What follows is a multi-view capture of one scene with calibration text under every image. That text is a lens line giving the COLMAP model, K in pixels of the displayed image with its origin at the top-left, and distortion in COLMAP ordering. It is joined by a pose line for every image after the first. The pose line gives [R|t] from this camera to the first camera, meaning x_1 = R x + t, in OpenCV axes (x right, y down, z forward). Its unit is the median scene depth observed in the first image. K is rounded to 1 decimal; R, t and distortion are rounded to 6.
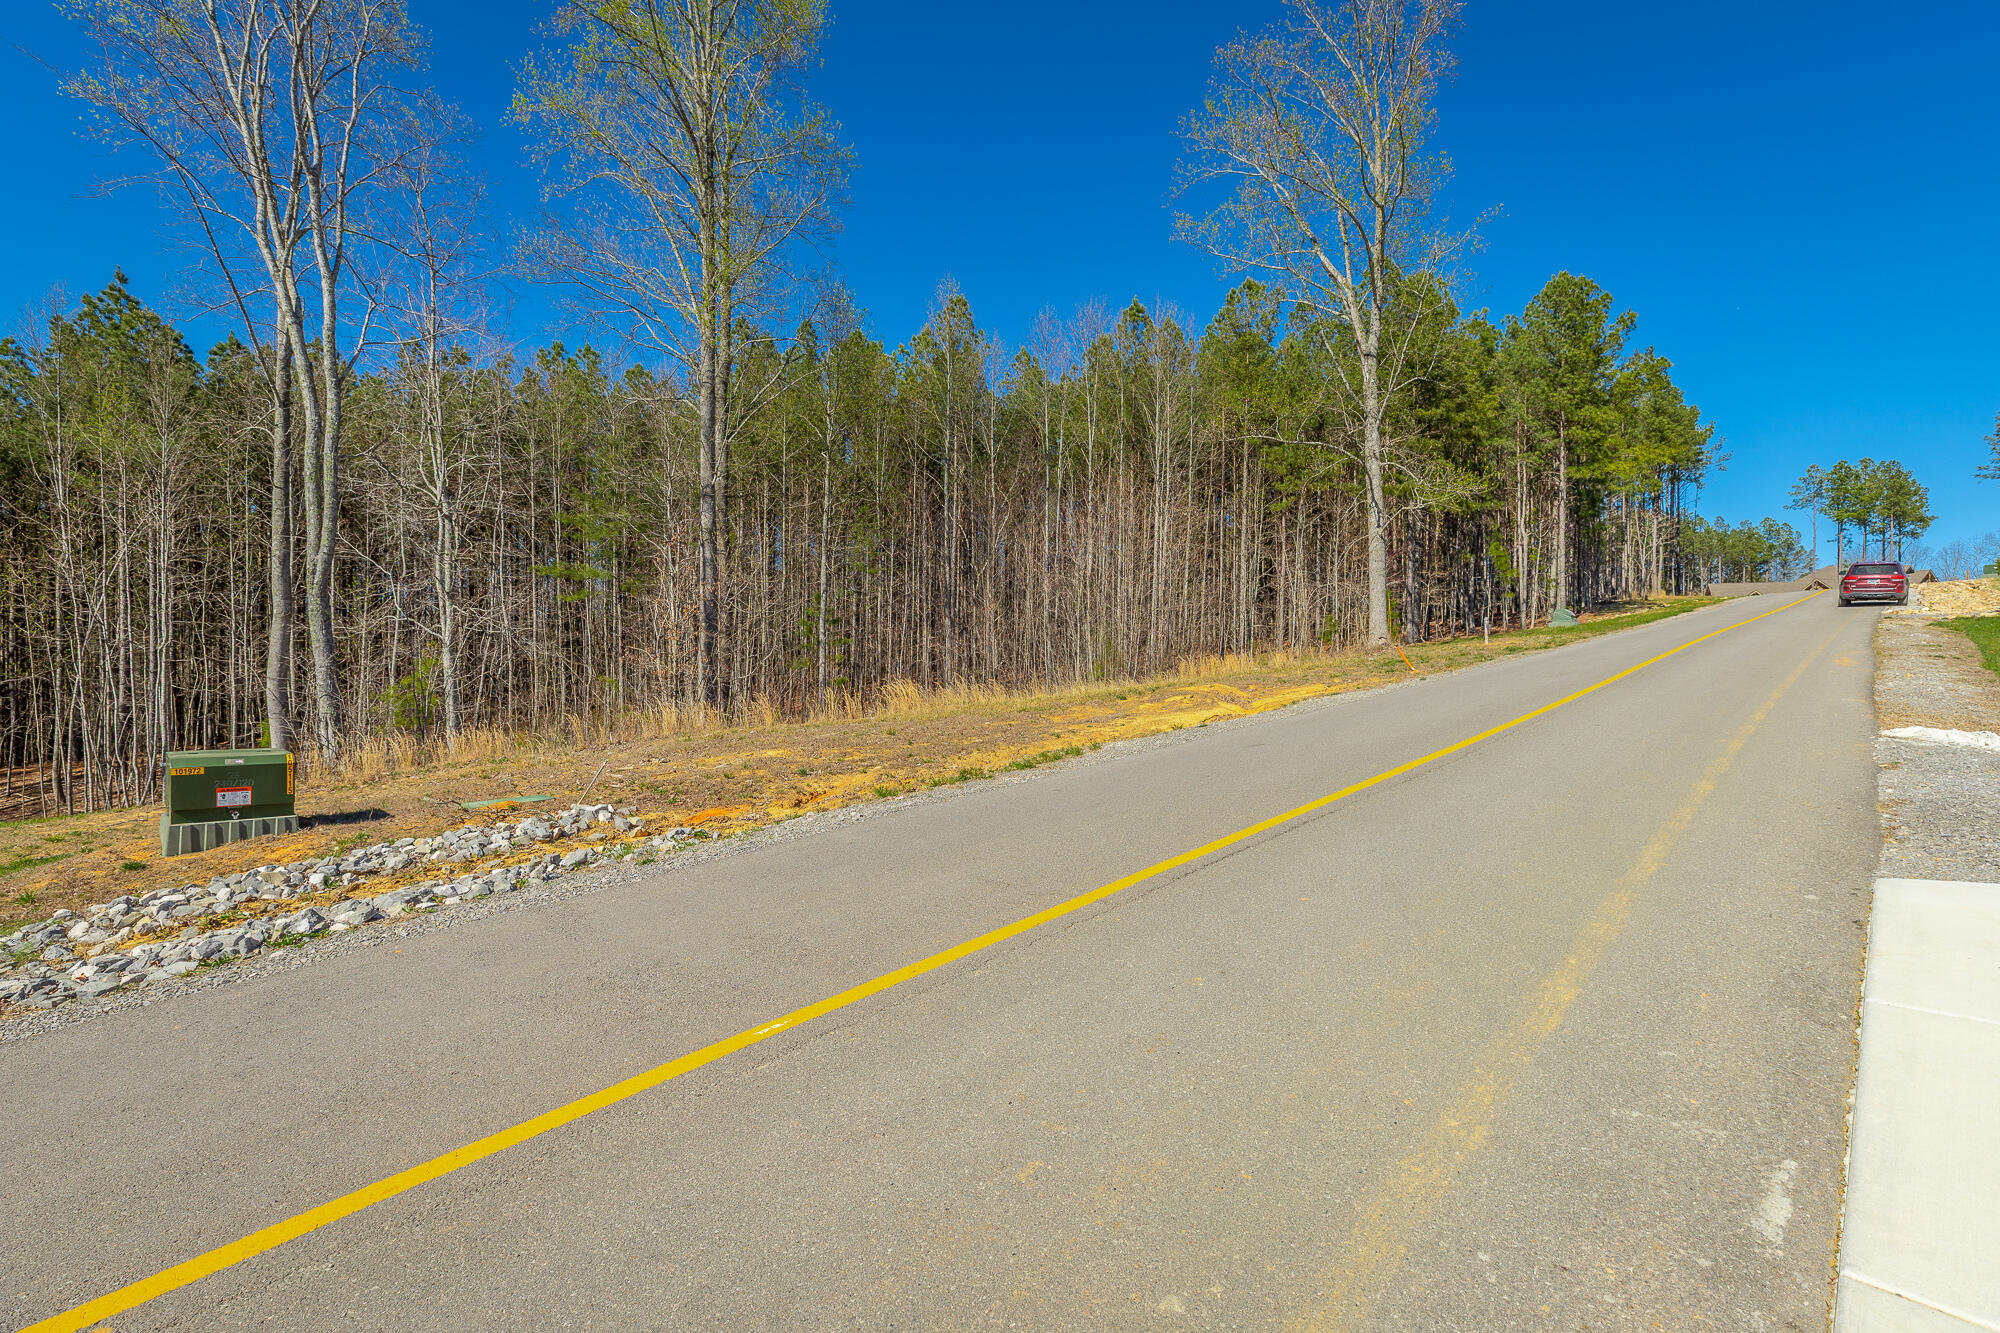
lens RADIAL K [[936.8, 0, 1015.2], [0, 936.8, 661.9], [0, 0, 1]] dist [0.023022, -0.004017]
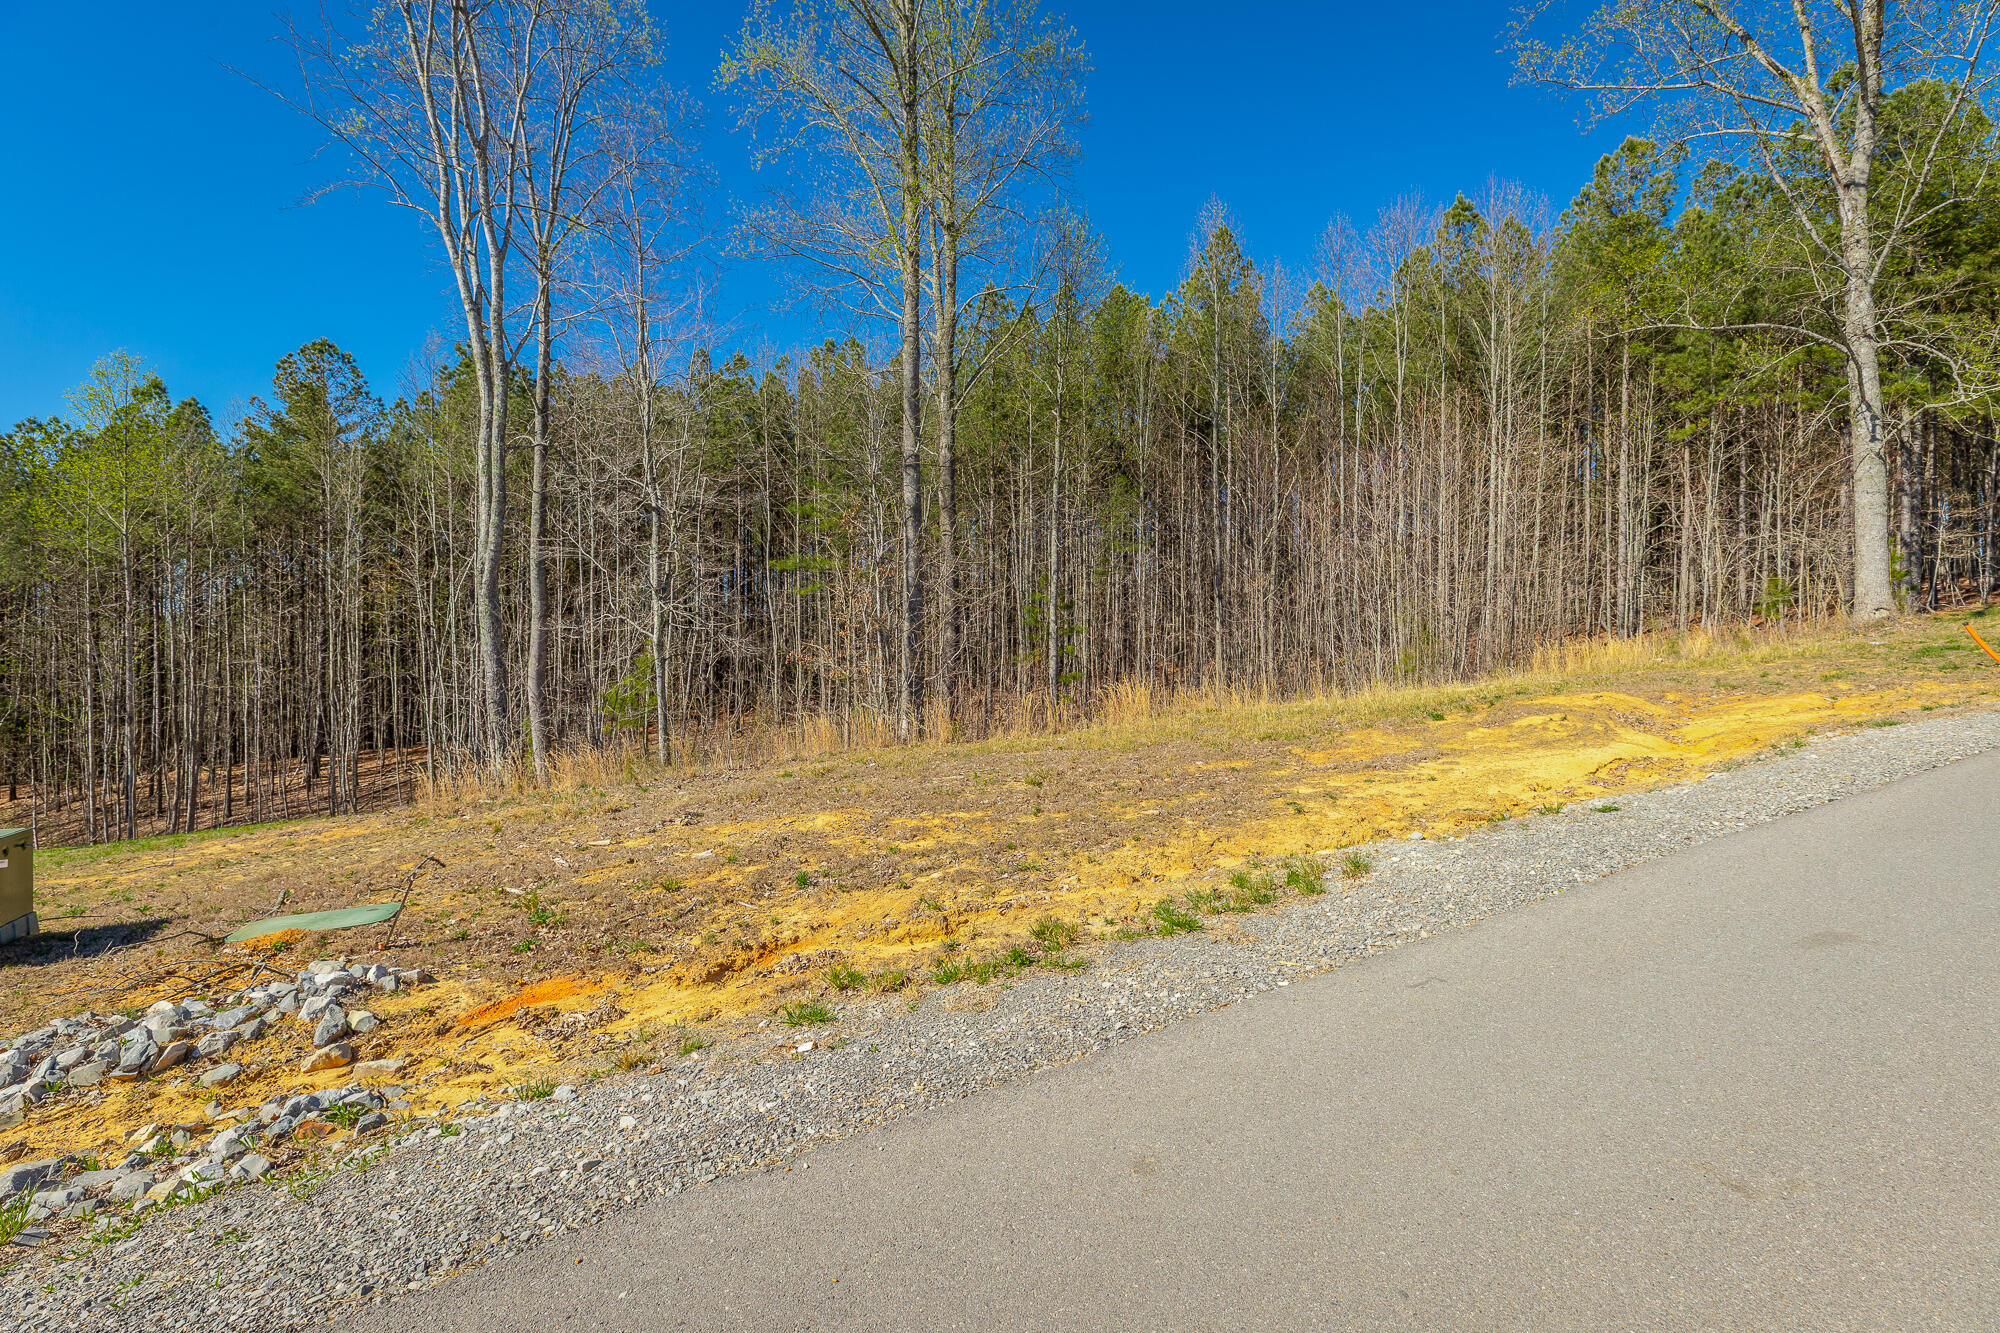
lens RADIAL K [[936.8, 0, 997.7], [0, 936.8, 642.4], [0, 0, 1]] dist [0.023022, -0.004017]
pose [[0.943574, -0.014839, -0.330828, 0.025708], [0.013376, 0.999888, -0.006700, -0.006932], [0.330891, 0.001897, 0.943667, 0.168847]]
